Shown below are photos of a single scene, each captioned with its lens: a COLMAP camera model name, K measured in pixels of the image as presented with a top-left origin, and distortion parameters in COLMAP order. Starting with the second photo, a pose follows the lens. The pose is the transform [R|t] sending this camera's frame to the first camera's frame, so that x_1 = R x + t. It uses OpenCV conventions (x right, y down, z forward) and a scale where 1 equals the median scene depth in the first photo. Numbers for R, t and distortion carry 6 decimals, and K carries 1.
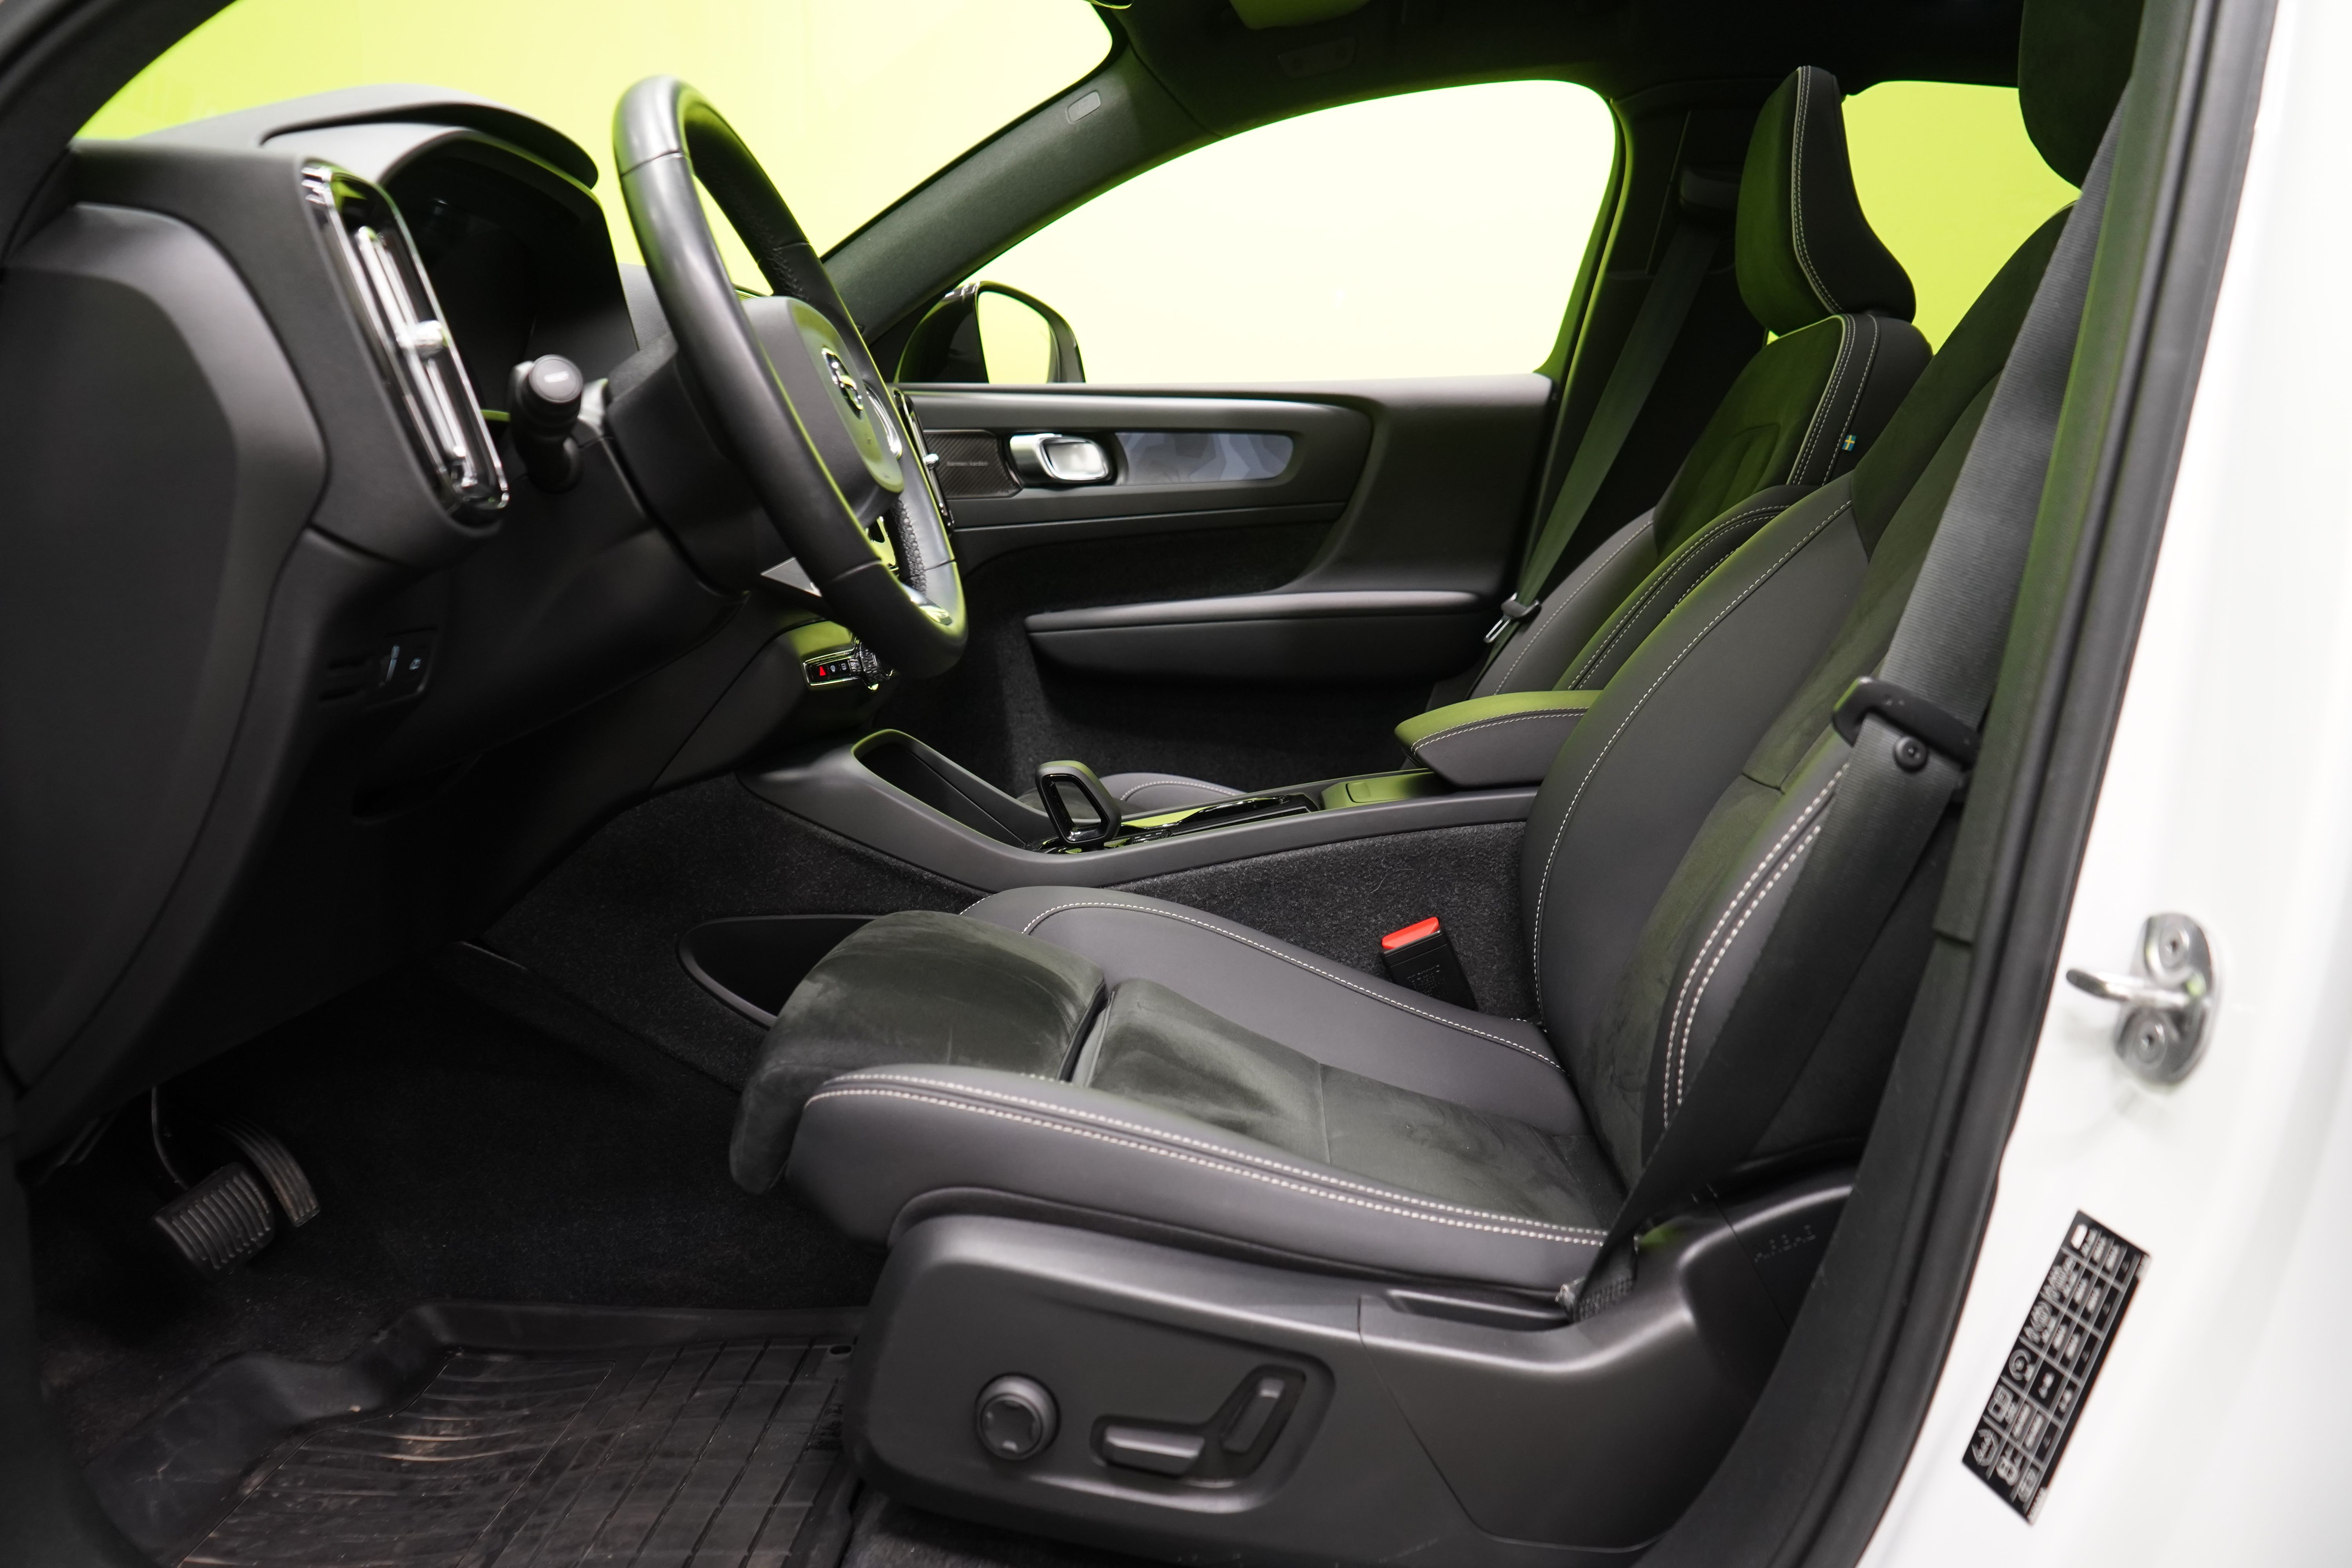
lens RADIAL K [[1926.6, 0, 1176.0], [0, 1926.6, 784.0], [0, 0, 1]] dist [0.002047, 0.011532]
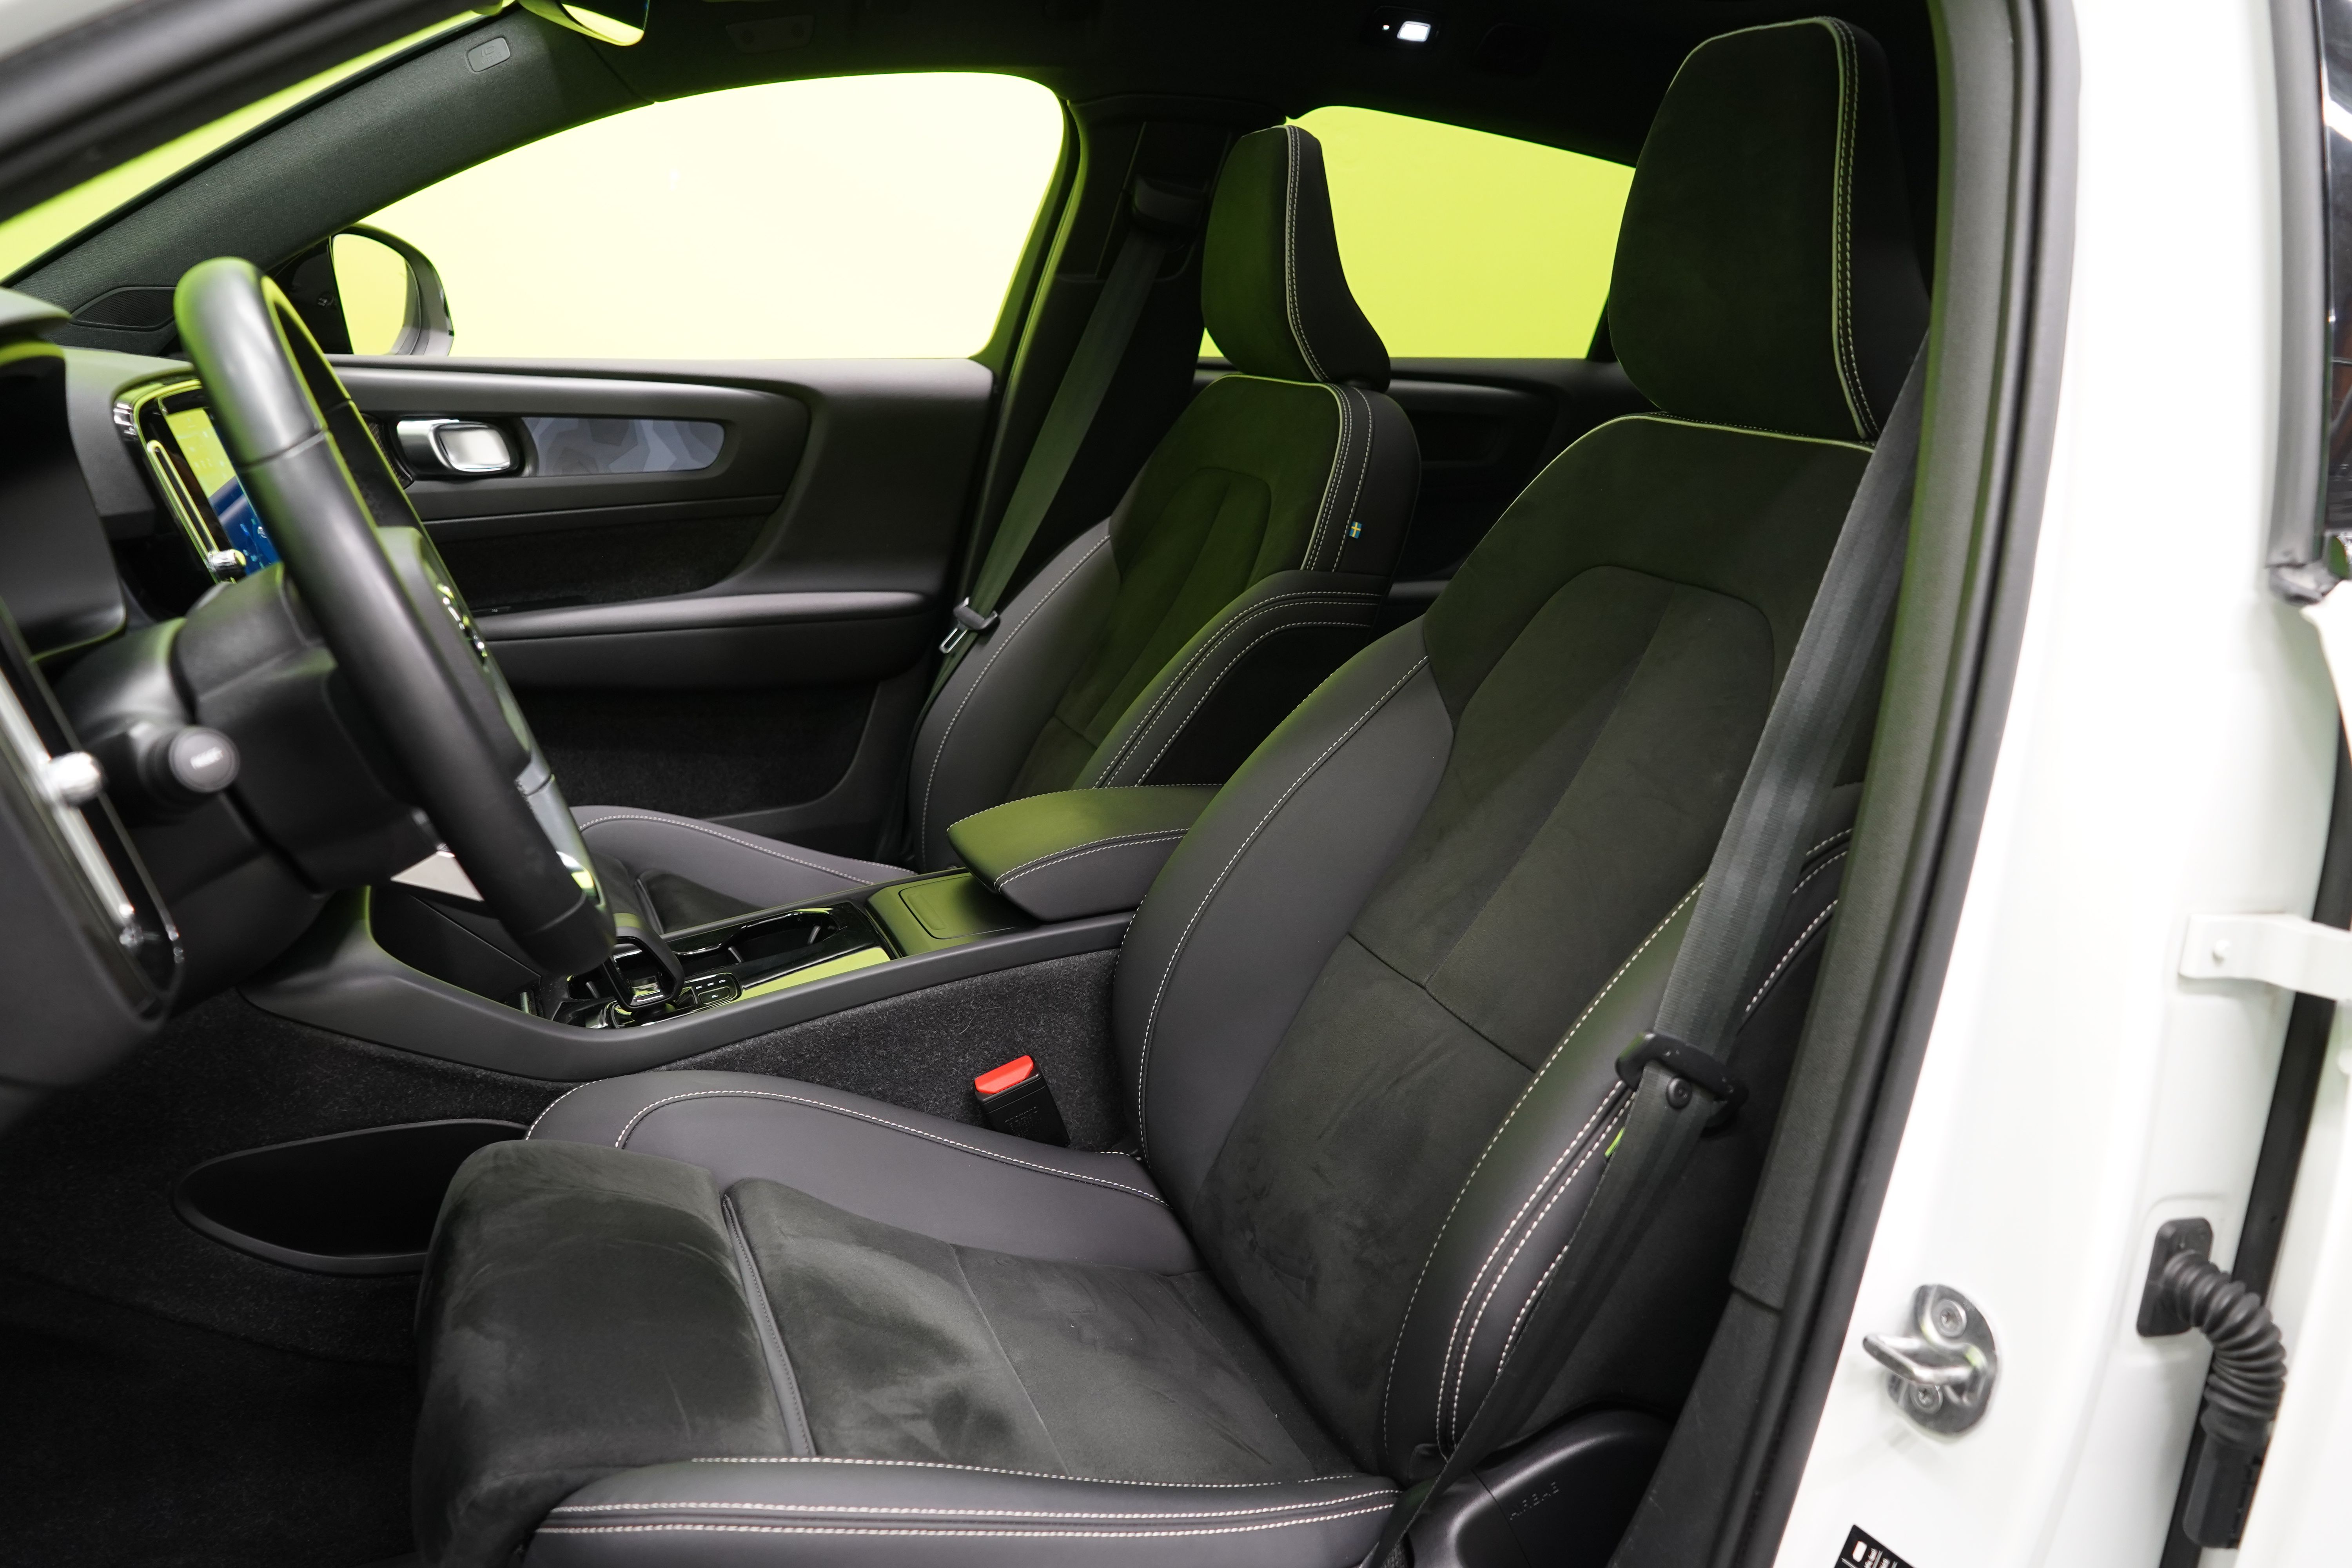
lens RADIAL K [[1926.6, 0, 1176.0], [0, 1926.6, 784.0], [0, 0, 1]] dist [0.002047, 0.011532]
pose [[0.915491, -0.059734, 0.397879, -0.180361], [0.006843, 0.991086, 0.133048, -0.199281], [-0.402280, -0.119082, 0.907739, 0.084165]]
